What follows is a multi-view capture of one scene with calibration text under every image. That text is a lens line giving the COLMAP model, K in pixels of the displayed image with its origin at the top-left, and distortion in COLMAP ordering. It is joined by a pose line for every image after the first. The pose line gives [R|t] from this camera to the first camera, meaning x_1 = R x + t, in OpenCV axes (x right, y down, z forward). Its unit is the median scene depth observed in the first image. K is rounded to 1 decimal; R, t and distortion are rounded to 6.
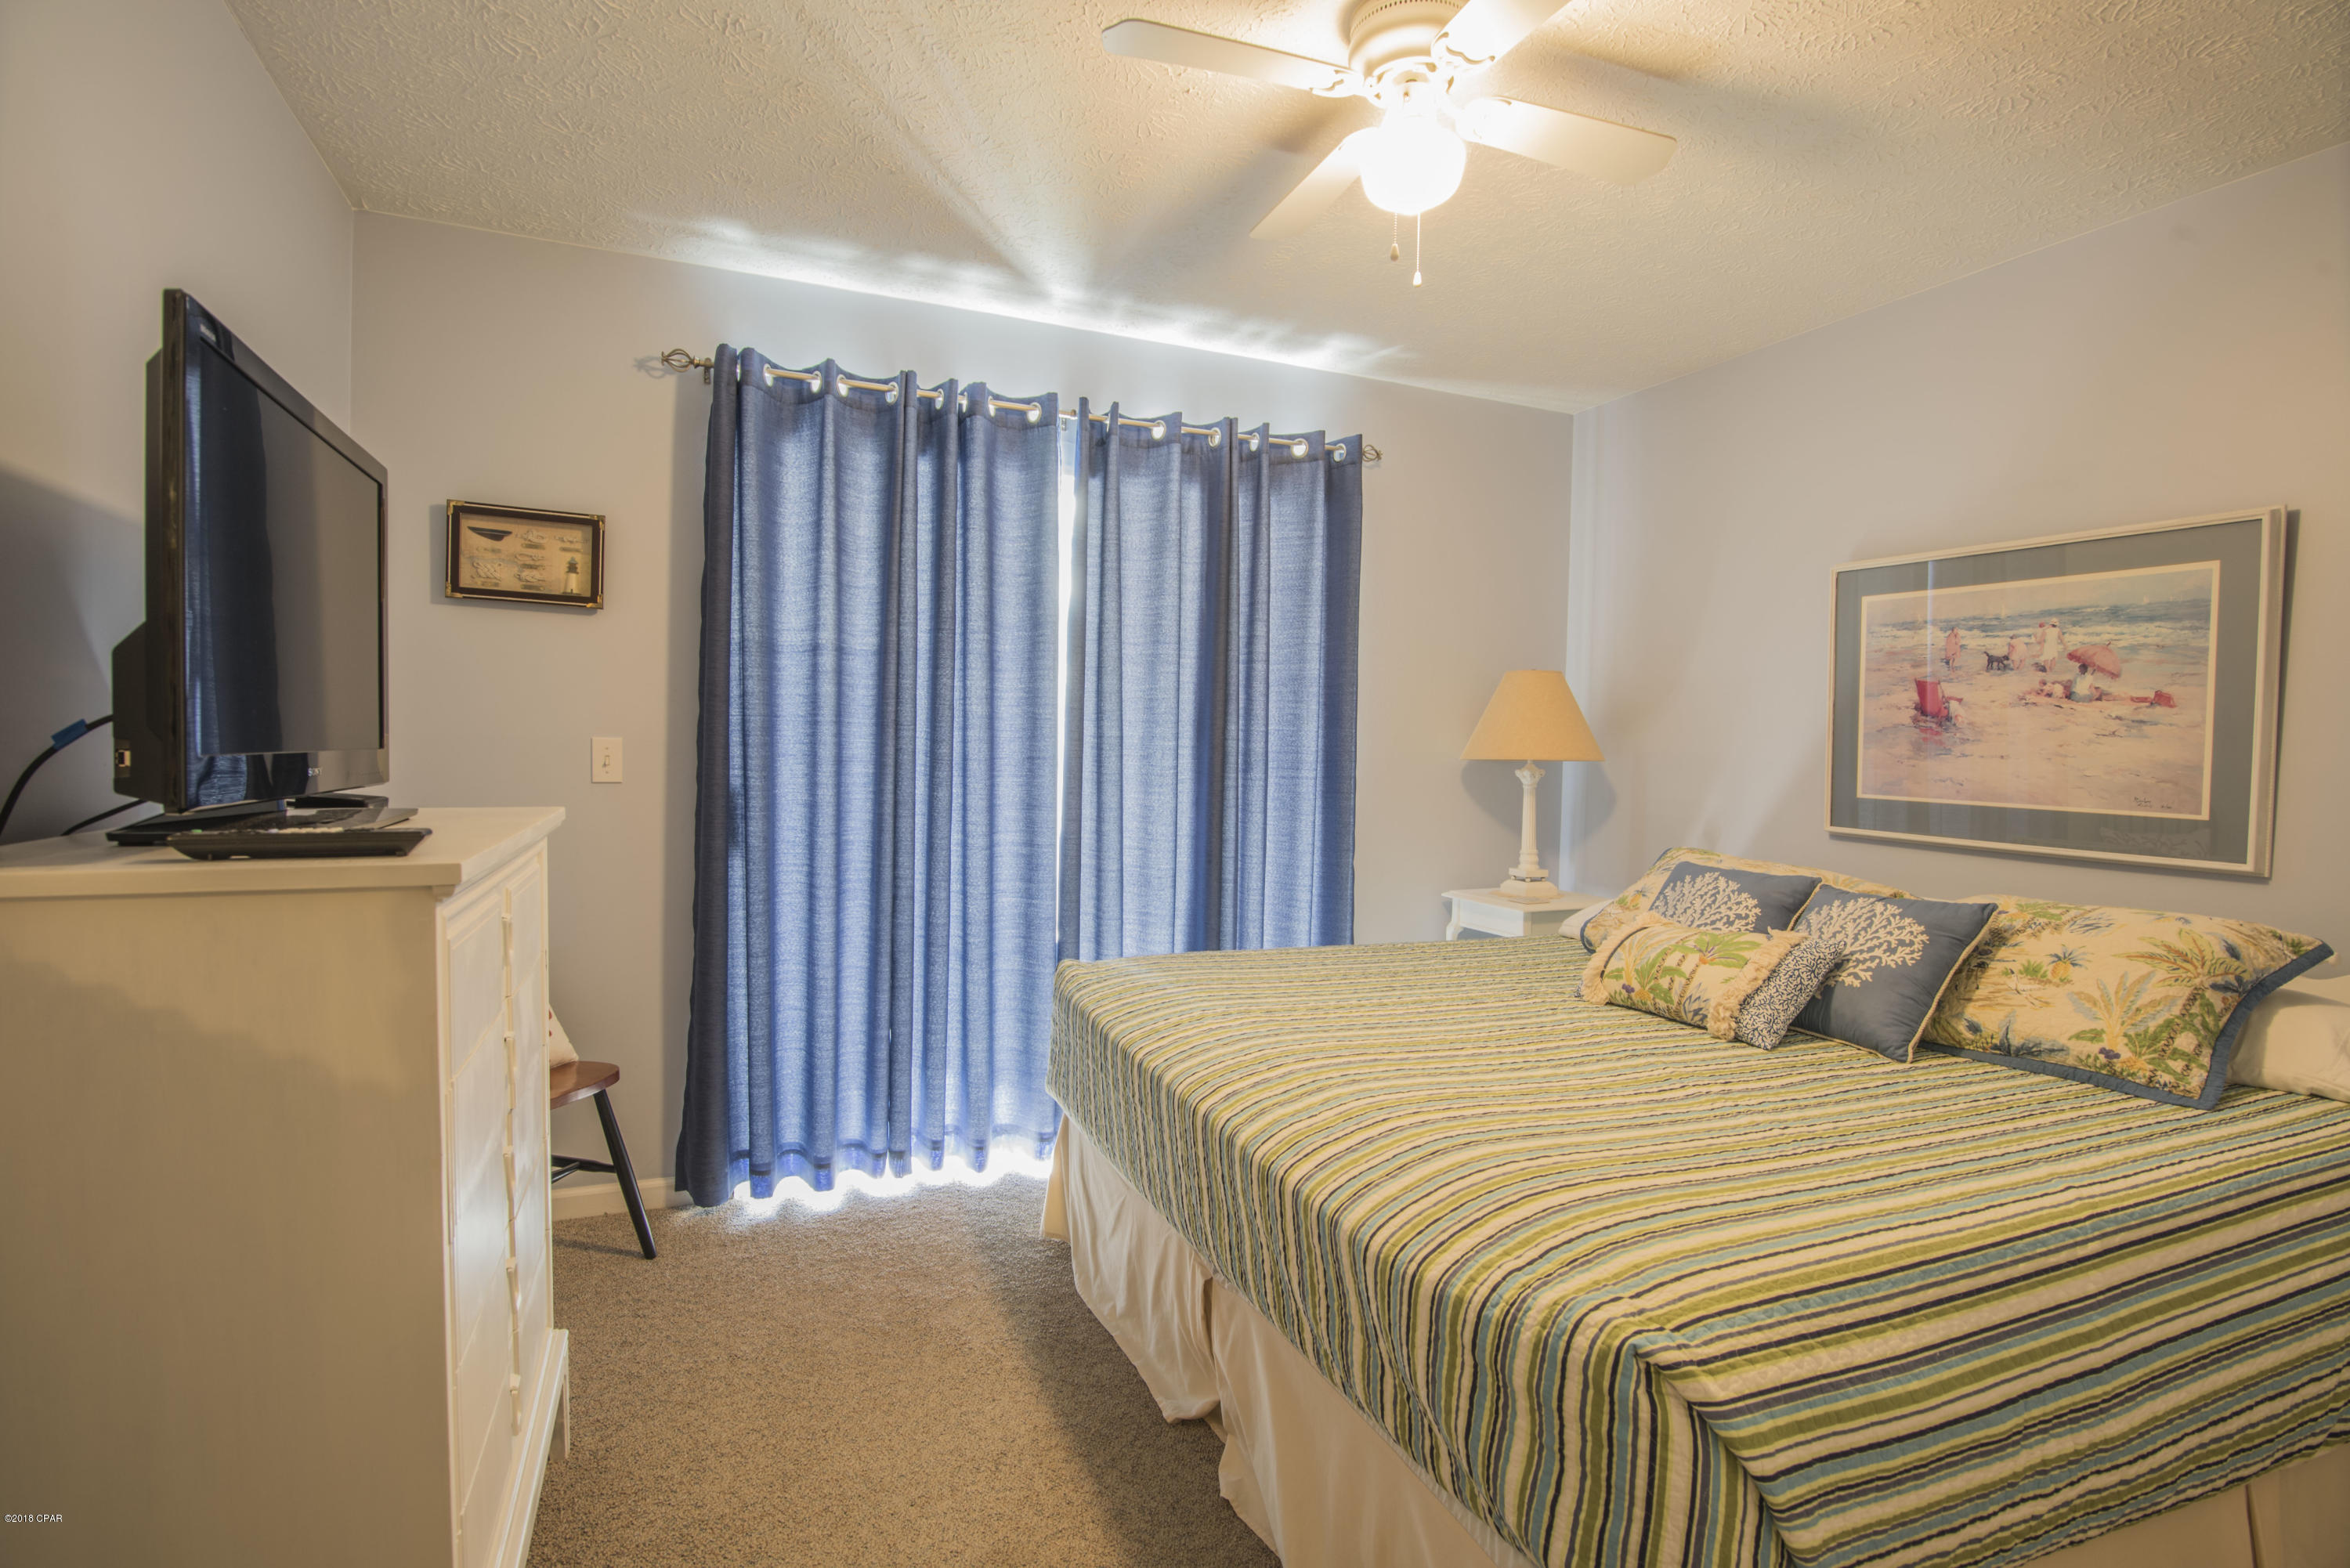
lens RADIAL K [[1174.3, 0, 1174.3], [0, 1174.3, 789.7], [0, 0, 1]] dist [-0.016002, -0.000416]
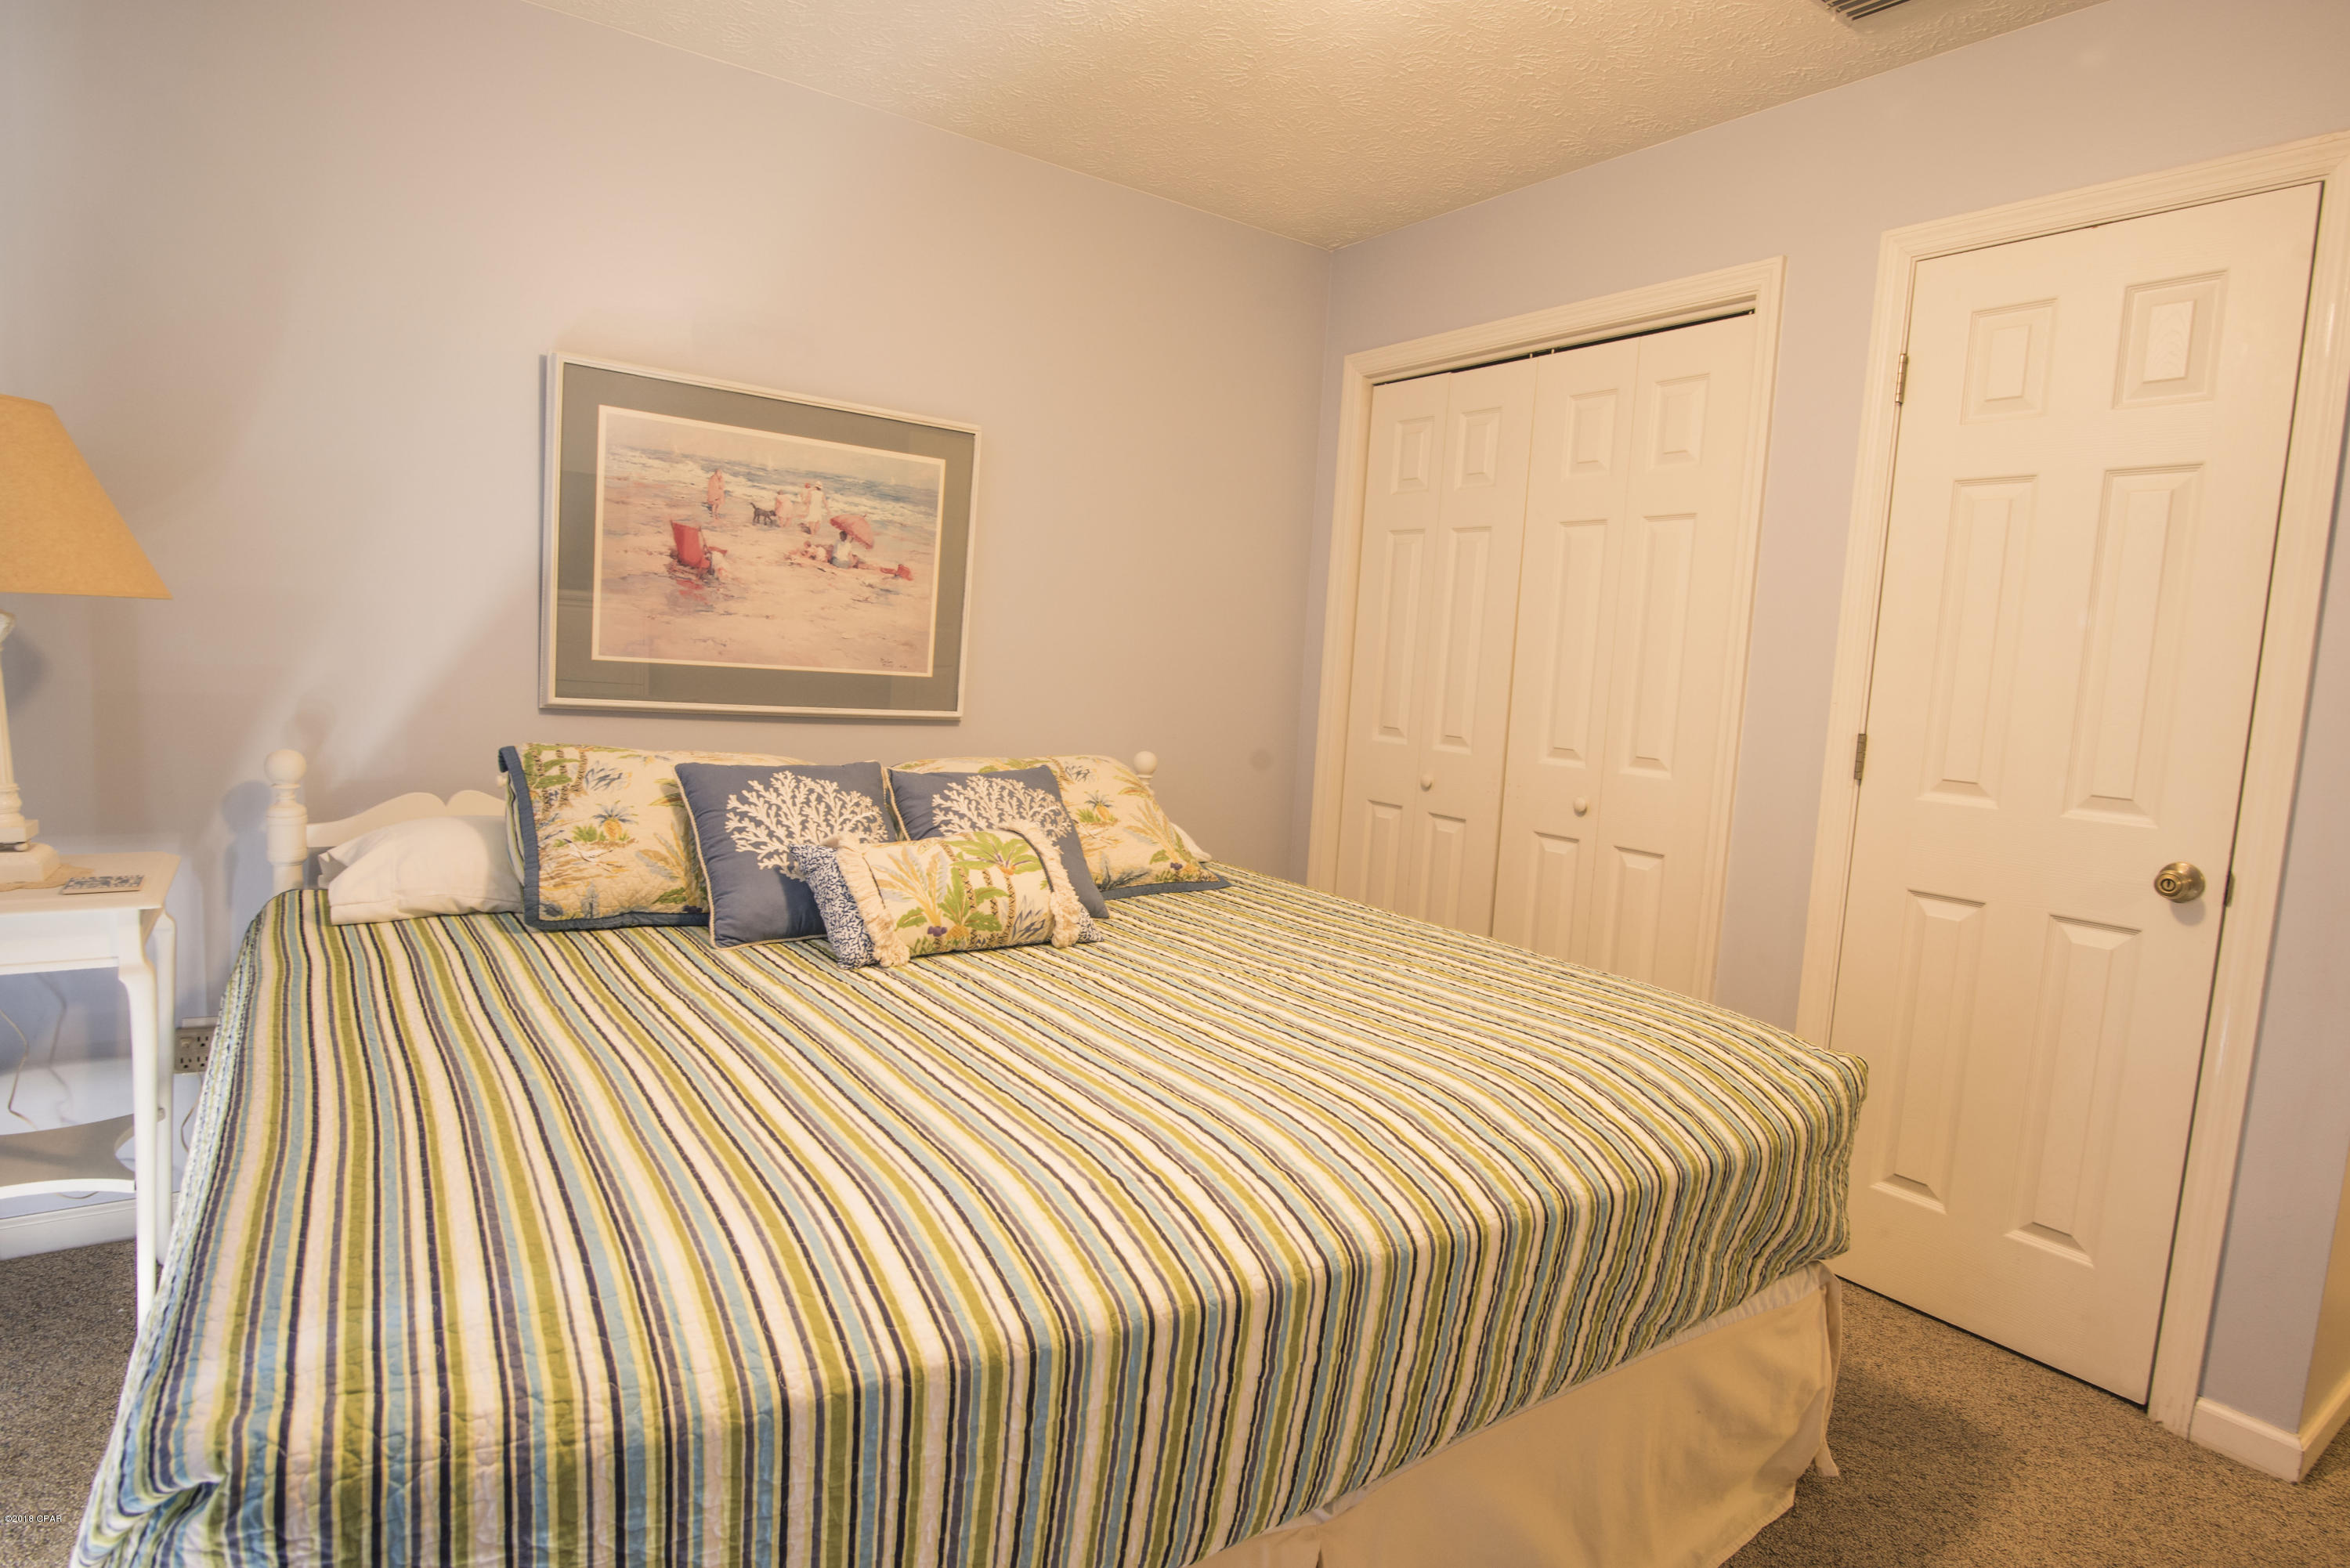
lens RADIAL K [[1174.3, 0, 1177.9], [0, 1174.3, 789.4], [0, 0, 1]] dist [-0.016002, -0.000416]
pose [[-0.175495, -0.134078, 0.975307, -0.323357], [-0.019195, 0.990960, 0.132776, -0.022280], [-0.984293, 0.004580, -0.176482, 0.854021]]
